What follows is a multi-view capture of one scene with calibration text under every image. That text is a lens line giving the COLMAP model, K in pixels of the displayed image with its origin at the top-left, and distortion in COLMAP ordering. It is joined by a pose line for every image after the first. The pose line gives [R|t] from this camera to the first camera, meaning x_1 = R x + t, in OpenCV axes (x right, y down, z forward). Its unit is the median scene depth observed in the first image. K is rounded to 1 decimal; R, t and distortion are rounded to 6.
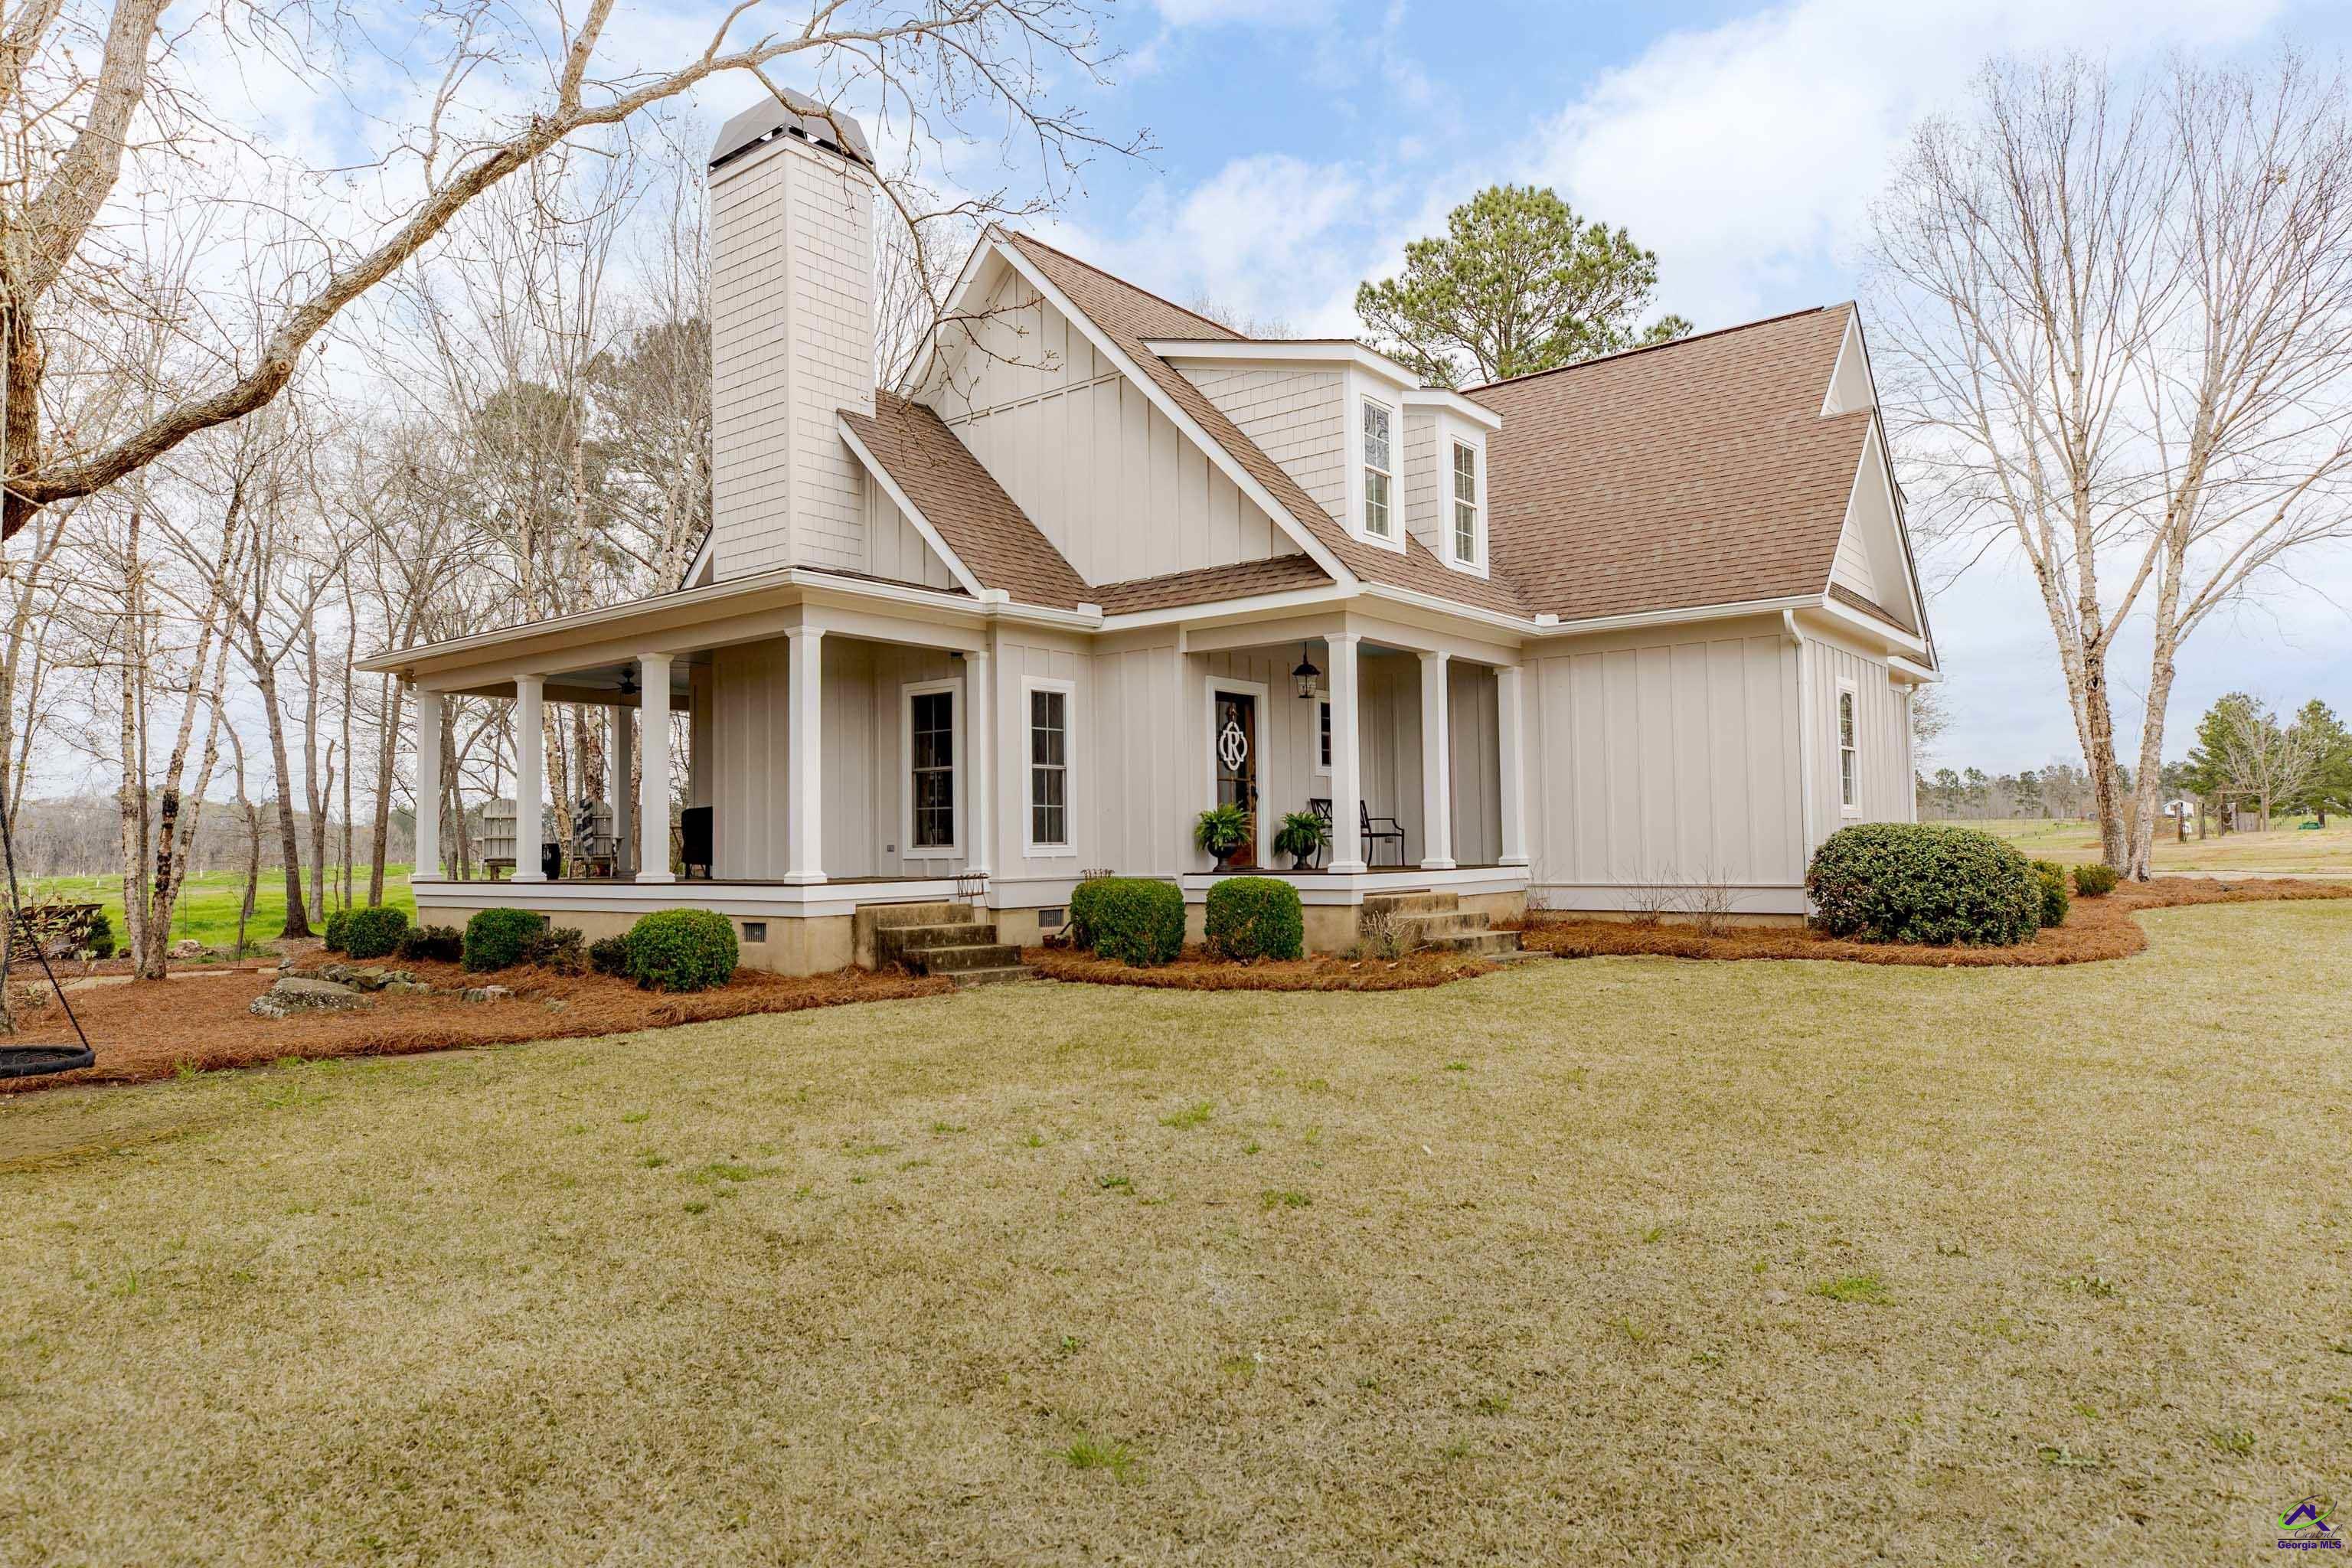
lens RADIAL K [[1375.6, 0, 1176.0], [0, 1375.6, 784.0], [0, 0, 1]] dist [-0.002249, 0.000125]
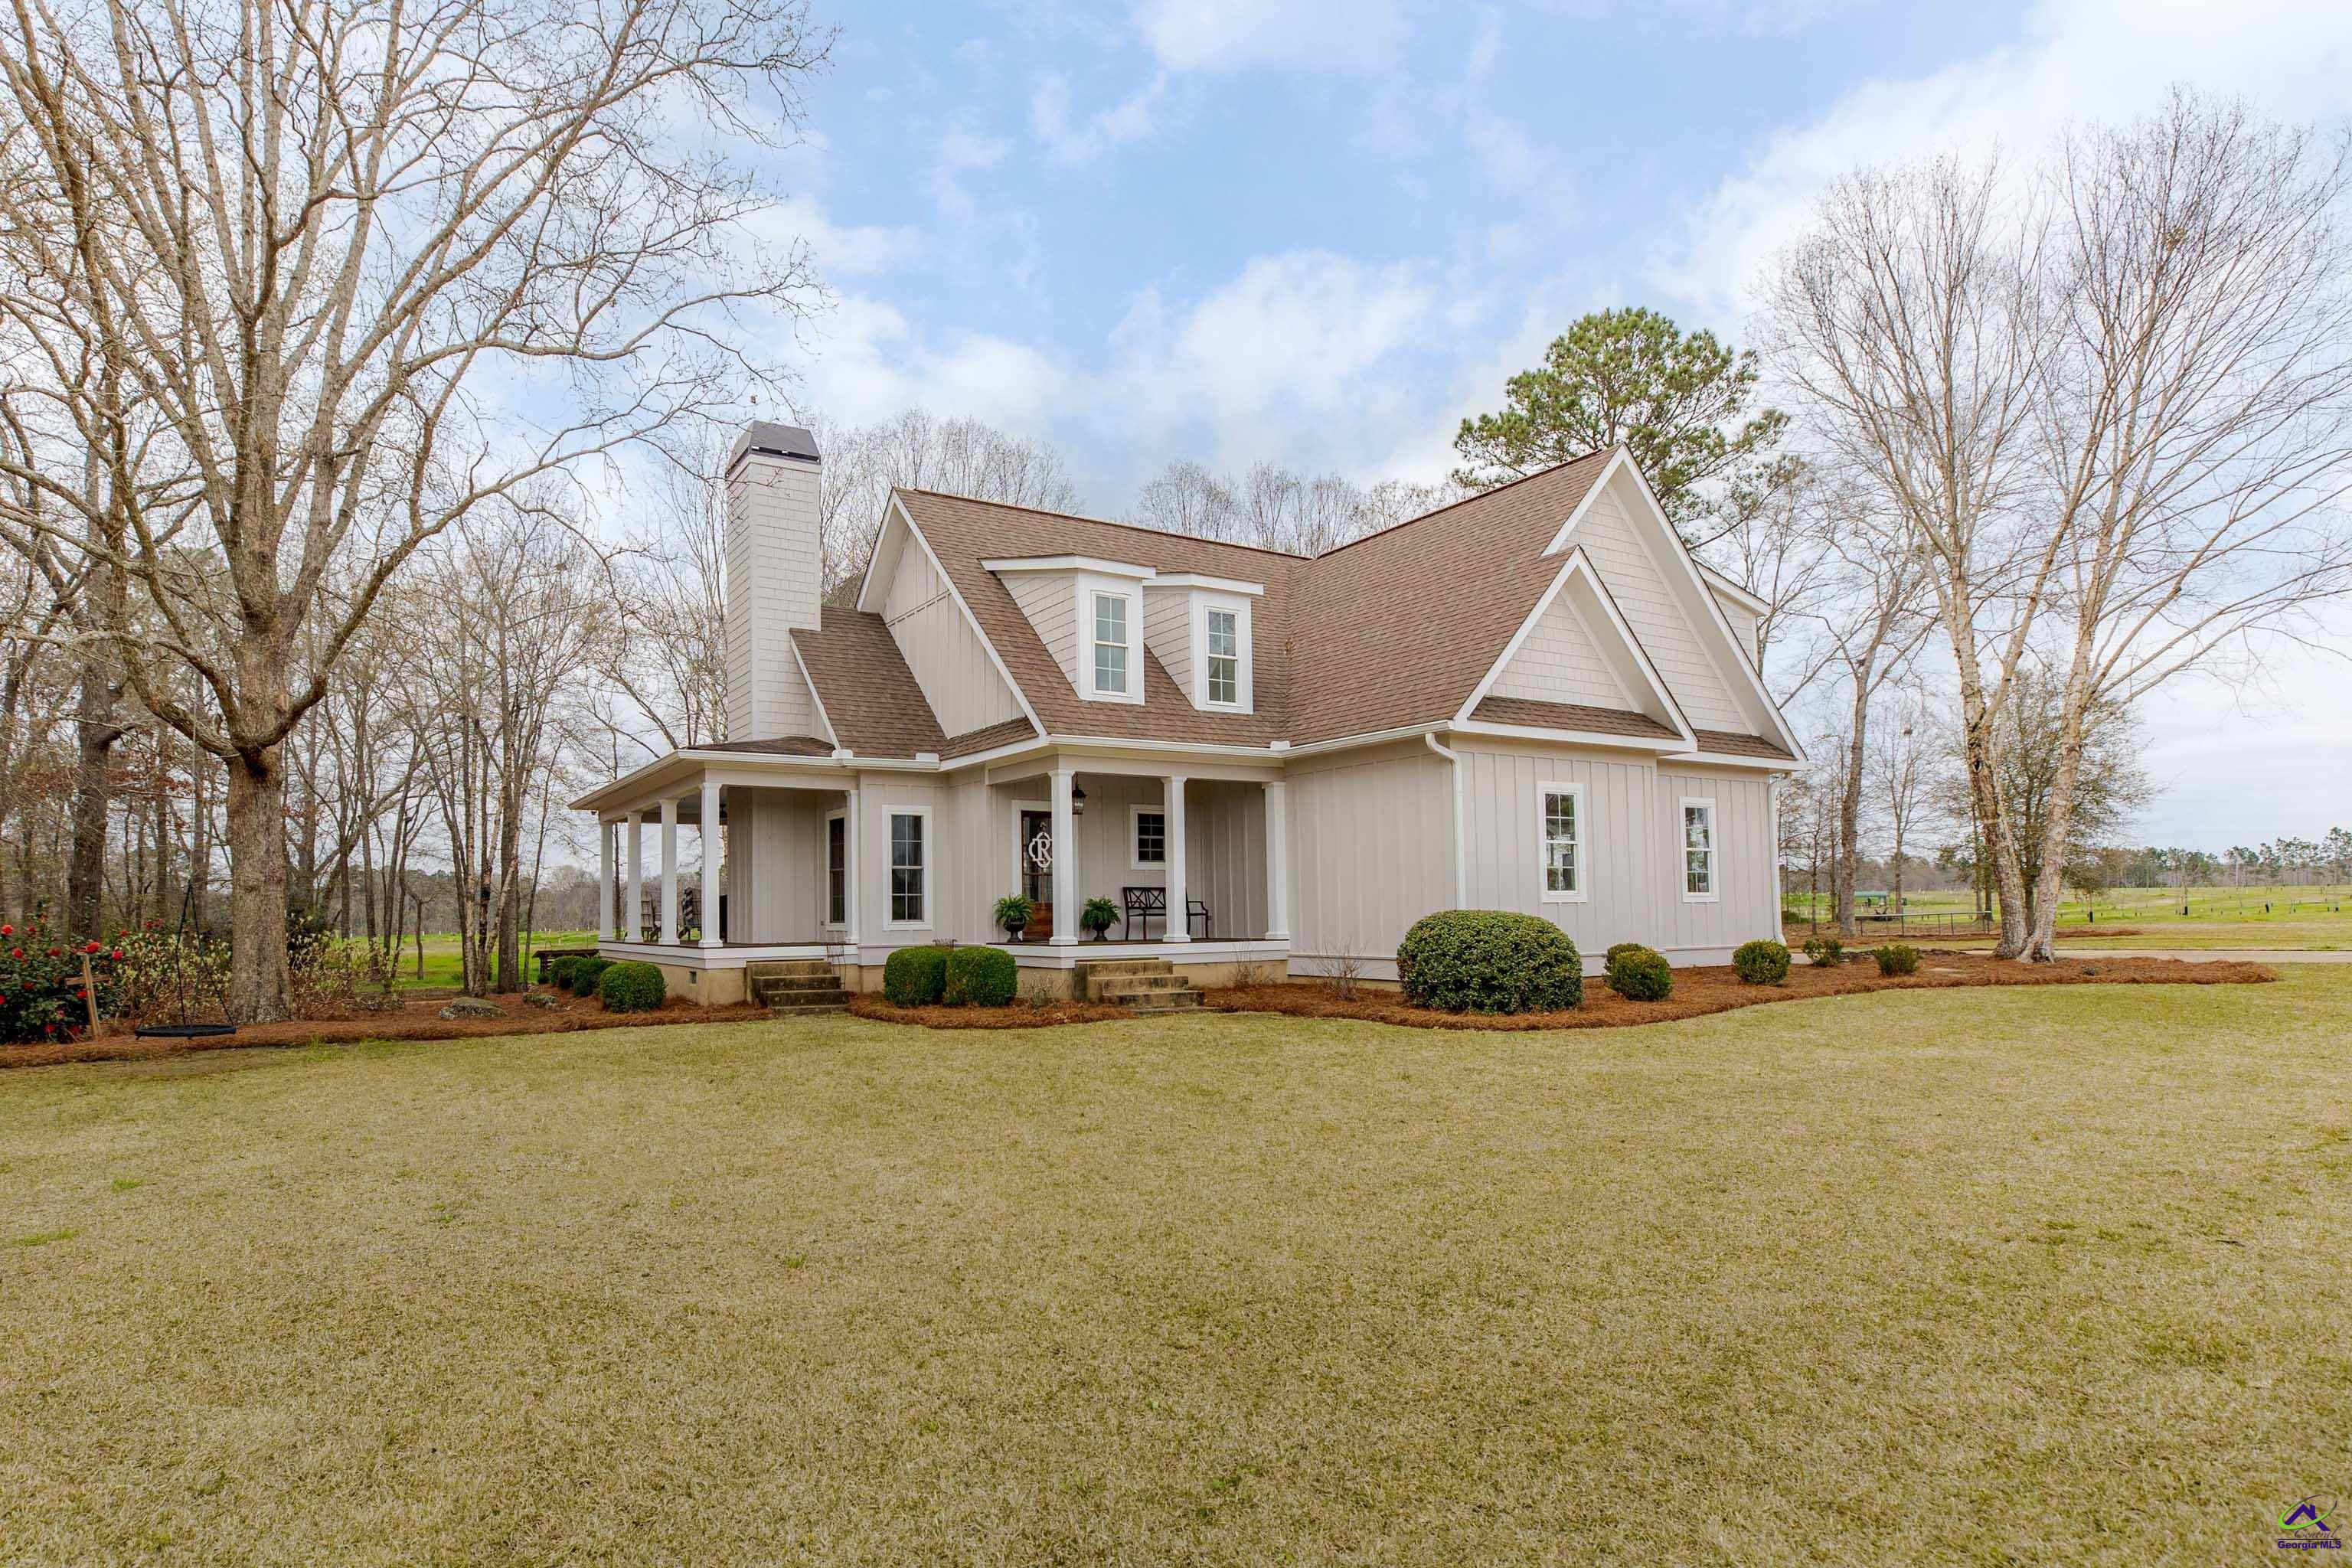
lens RADIAL K [[1253.6, 0, 1177.0], [0, 1253.6, 850.3], [0, 0, 1]] dist [0.001265, -0.000487]
pose [[0.930364, -0.012768, -0.366414, 0.641784], [0.013410, 0.999910, -0.000793, -0.025371], [0.366391, -0.004176, 0.930451, -0.114066]]
